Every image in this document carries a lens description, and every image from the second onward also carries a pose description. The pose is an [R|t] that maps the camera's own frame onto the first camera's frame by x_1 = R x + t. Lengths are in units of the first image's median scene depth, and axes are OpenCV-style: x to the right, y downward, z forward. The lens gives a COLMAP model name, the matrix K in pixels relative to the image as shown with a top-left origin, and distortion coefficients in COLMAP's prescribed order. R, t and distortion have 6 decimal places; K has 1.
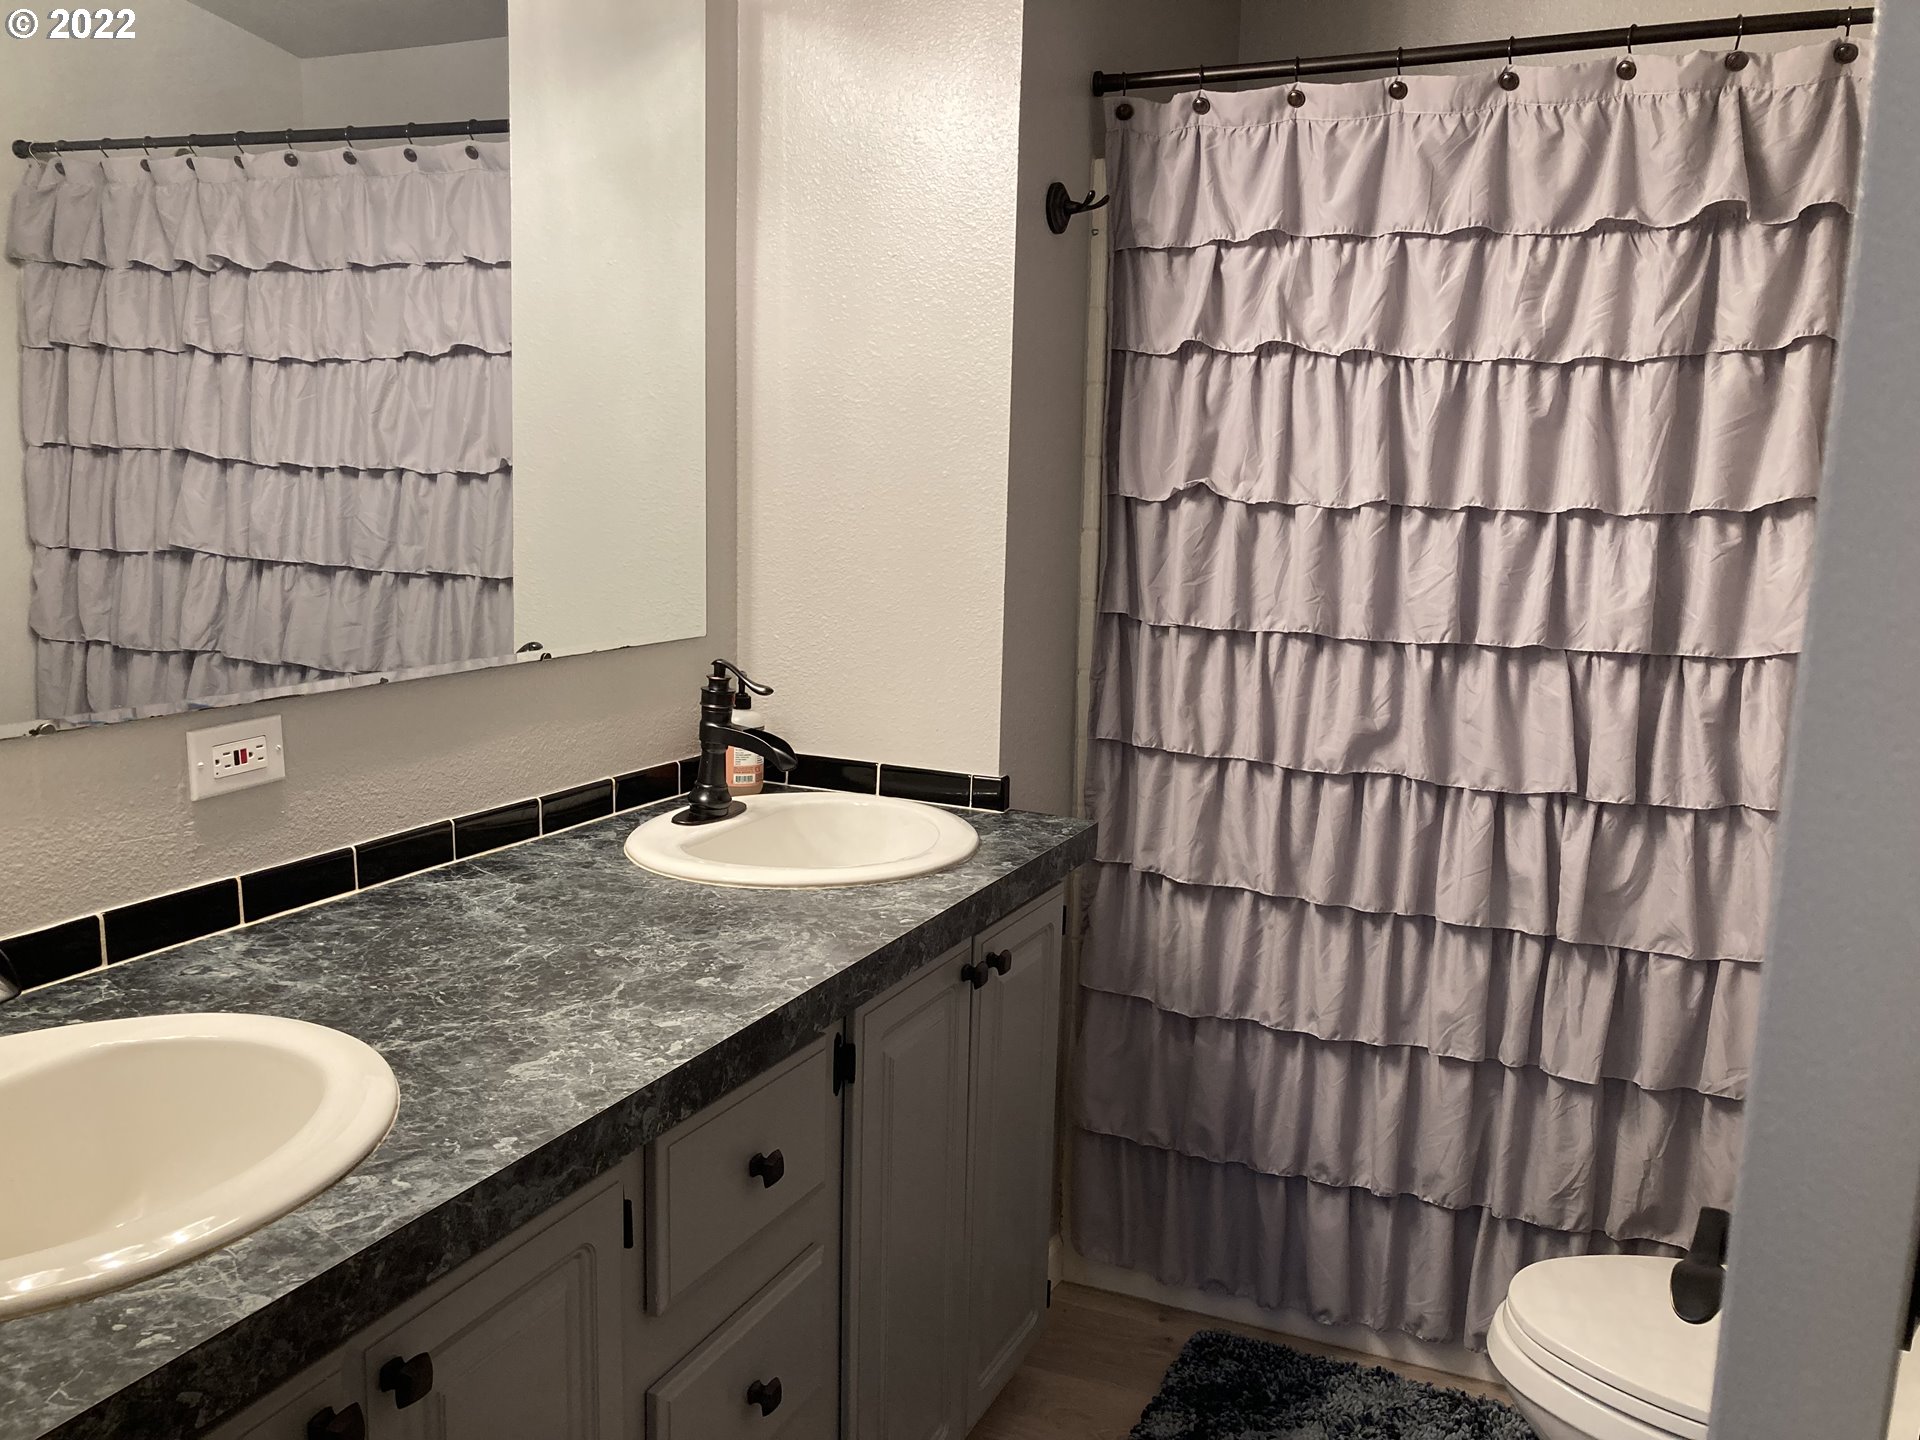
lens RADIAL K [[1522.5, 0, 960.0], [0, 1522.5, 720.0], [0, 0, 1]] dist [-0.001060, -0.013859]
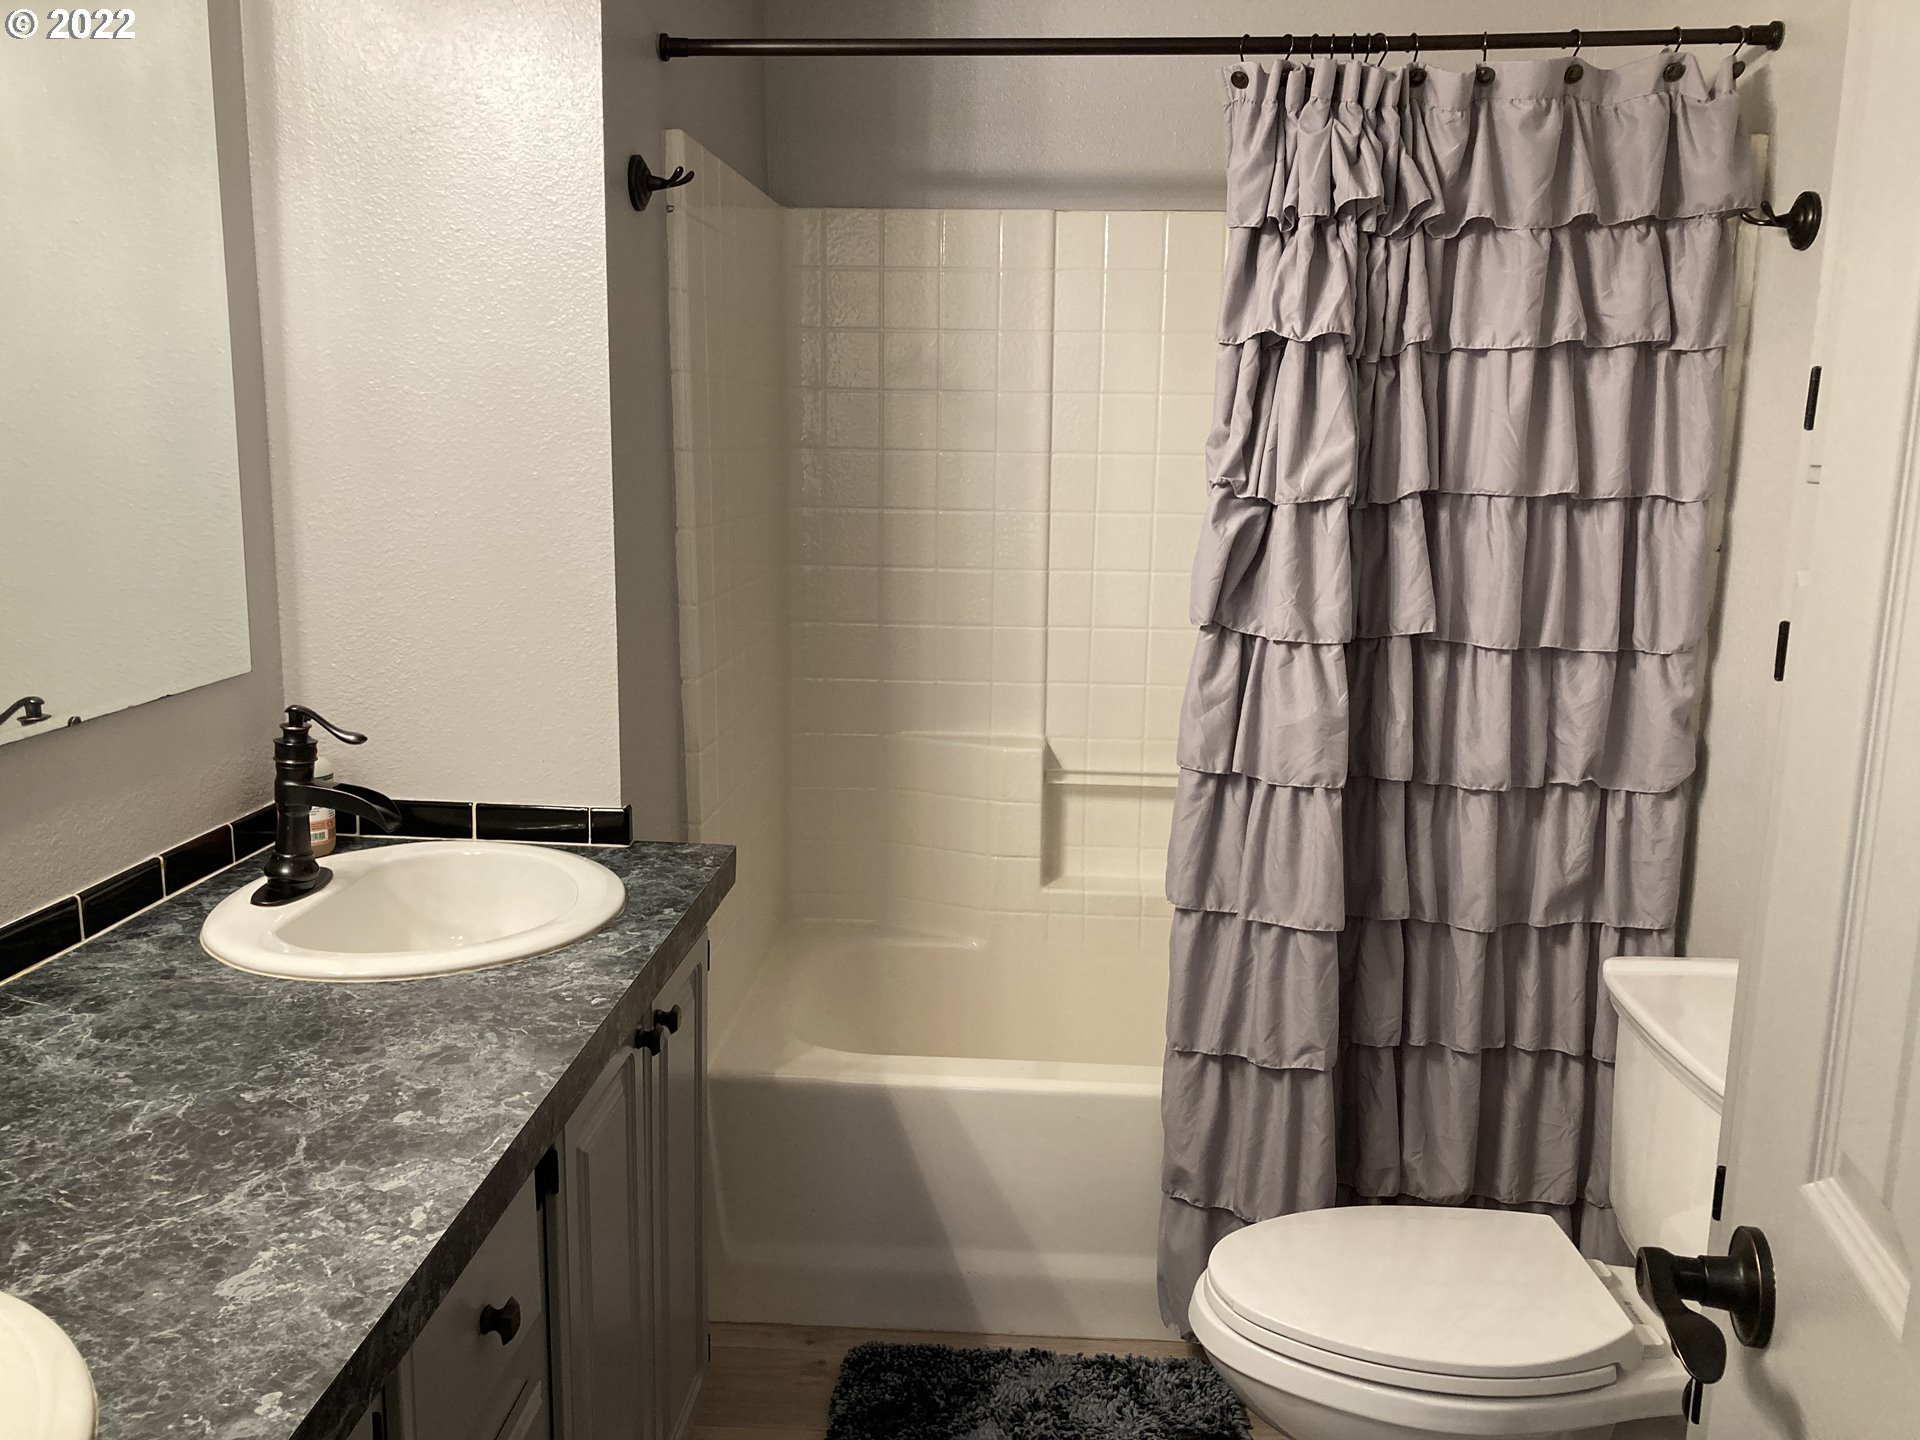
lens RADIAL K [[1545.6, 0, 960.0], [0, 1545.6, 720.0], [0, 0, 1]] dist [-0.041571, 0.058445]
pose [[0.934462, -0.072466, 0.348611, -0.130259], [0.062245, 0.997241, 0.040446, -0.051340], [-0.350580, -0.016096, 0.936394, 0.080517]]
